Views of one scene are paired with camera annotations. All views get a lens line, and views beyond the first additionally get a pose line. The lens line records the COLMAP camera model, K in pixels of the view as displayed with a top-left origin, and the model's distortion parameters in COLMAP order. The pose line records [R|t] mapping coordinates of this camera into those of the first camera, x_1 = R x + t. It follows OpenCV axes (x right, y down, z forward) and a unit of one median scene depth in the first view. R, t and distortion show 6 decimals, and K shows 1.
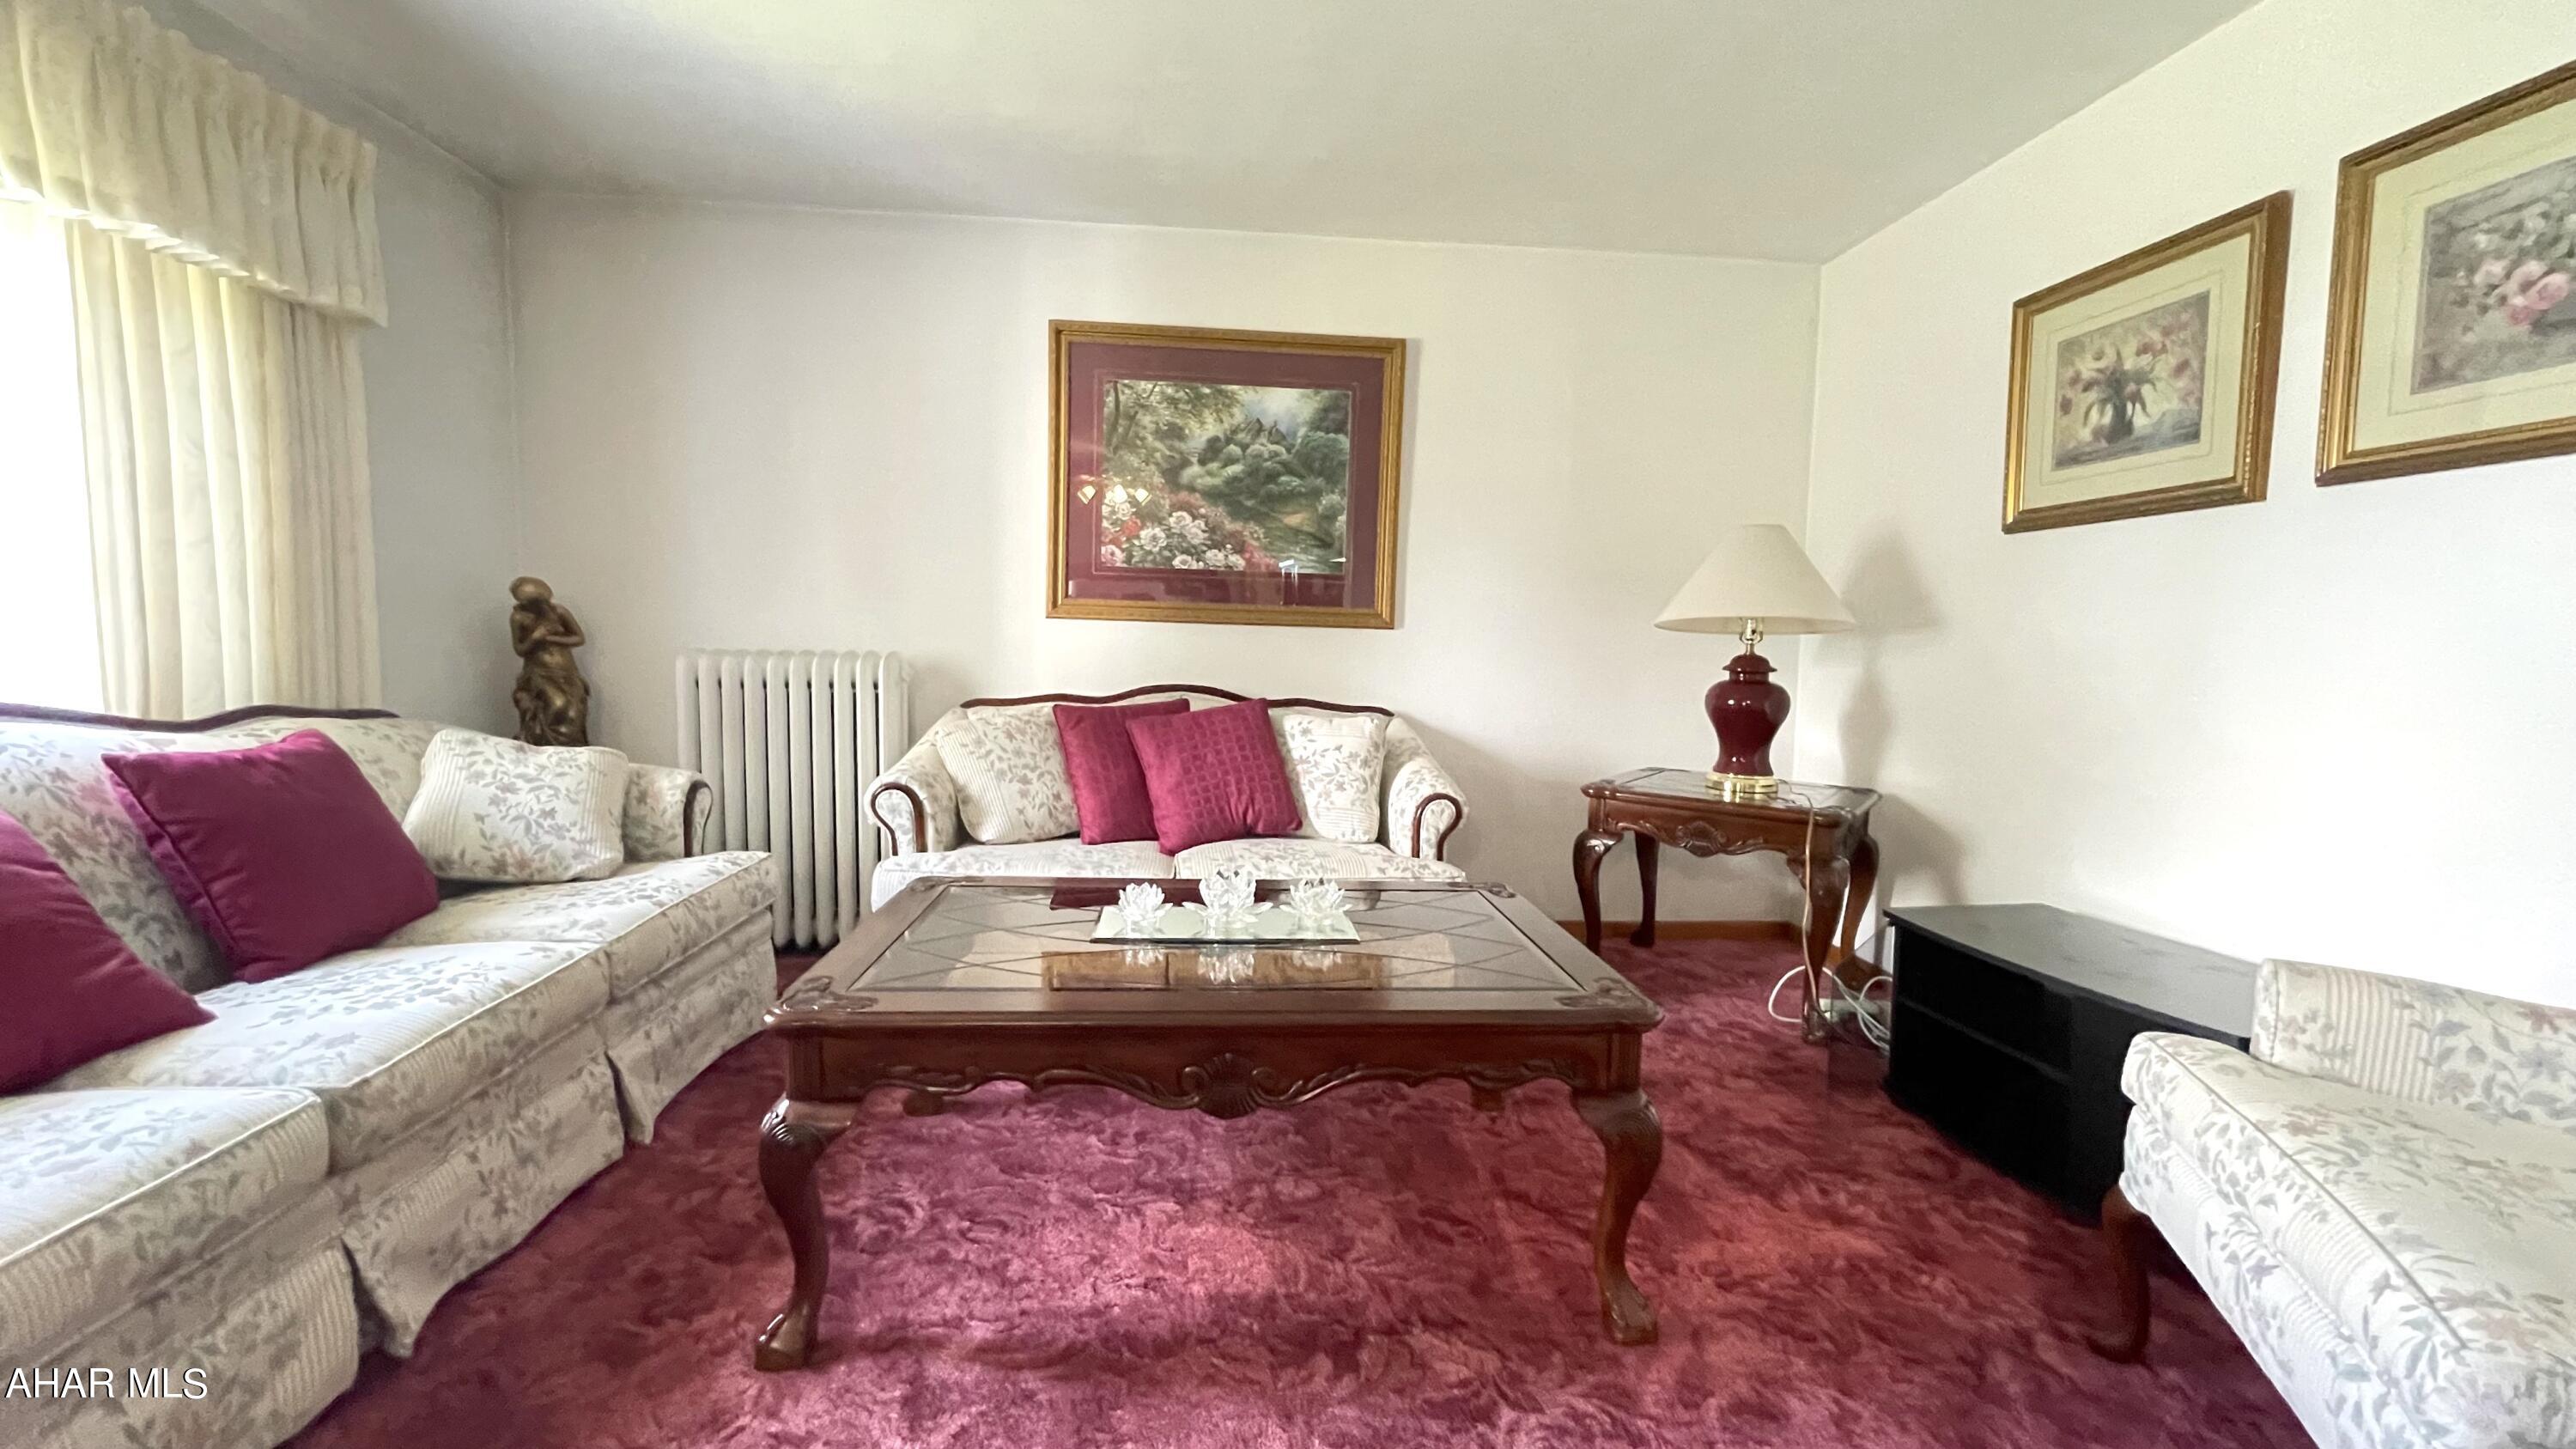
lens RADIAL K [[1048.6, 0, 1286.8], [0, 1048.6, 723.0], [0, 0, 1]] dist [-0.003234, 0.000758]
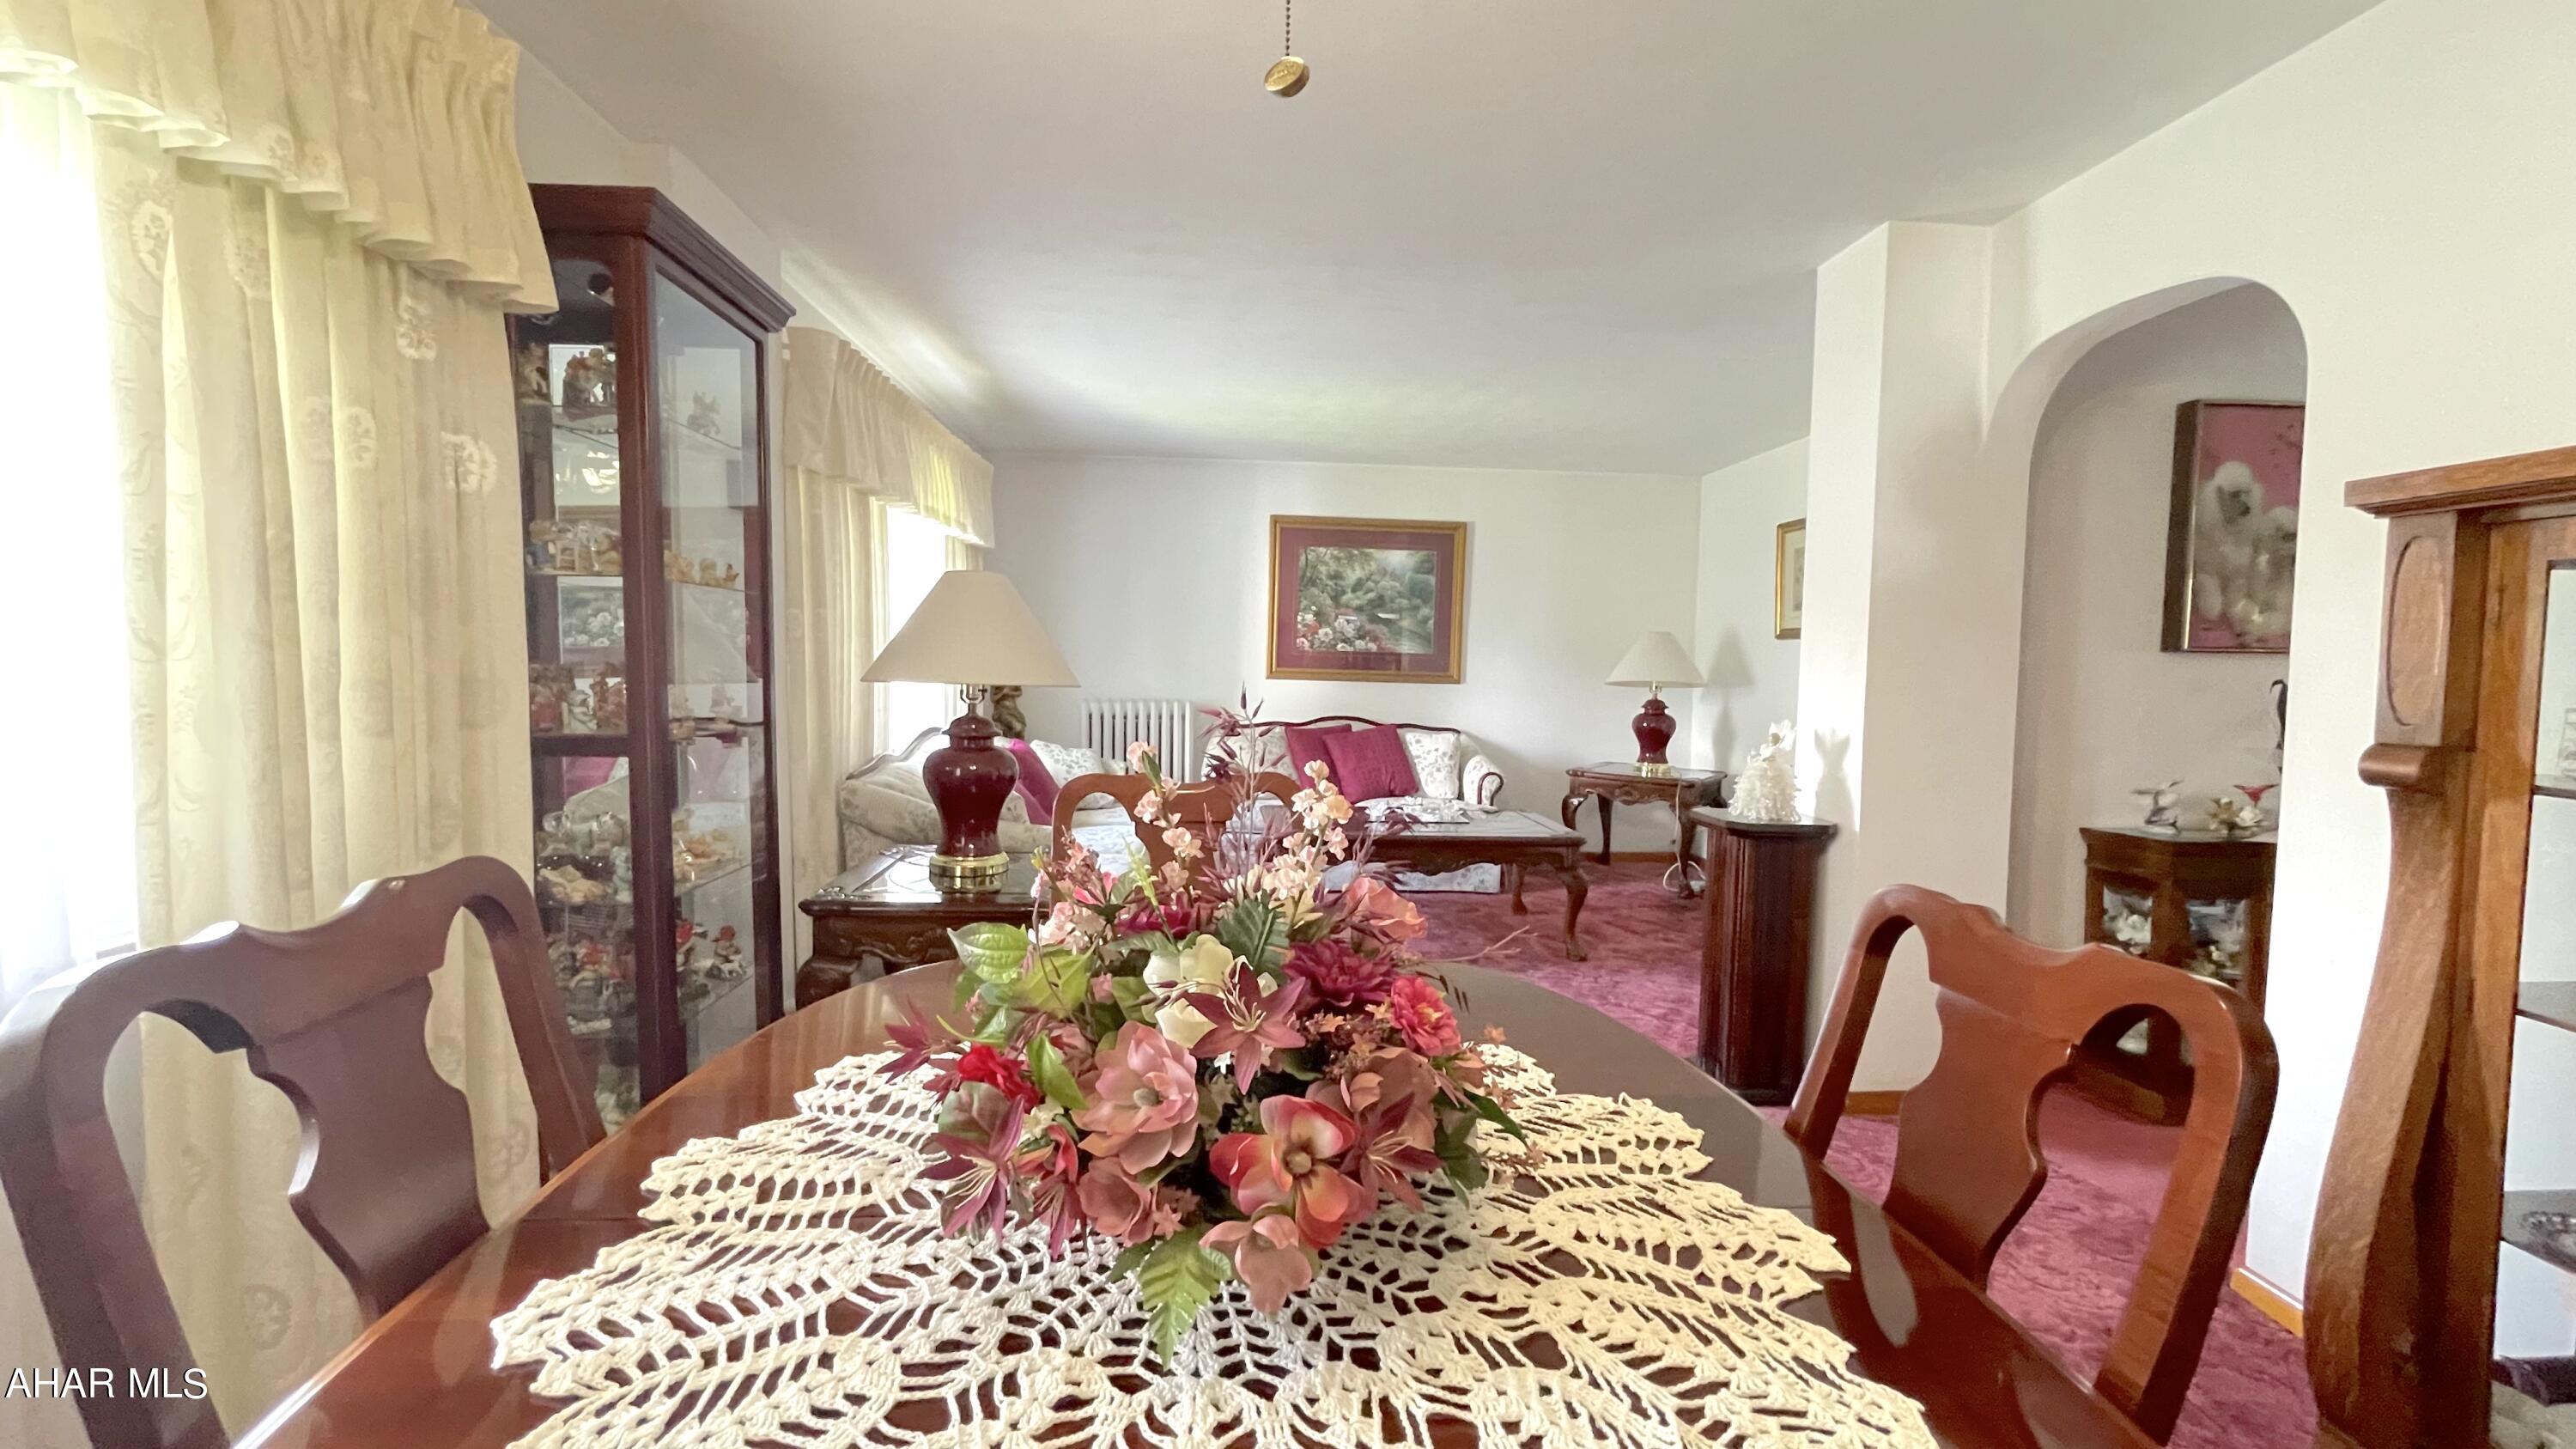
lens RADIAL K [[1048.6, 0, 1286.8], [0, 1048.6, 723.0], [0, 0, 1]] dist [-0.003234, 0.000758]
pose [[0.999947, -0.003091, -0.009851, -0.186760], [0.002840, 0.999673, -0.025413, 0.021329], [0.009926, 0.025383, 0.999629, -0.825682]]
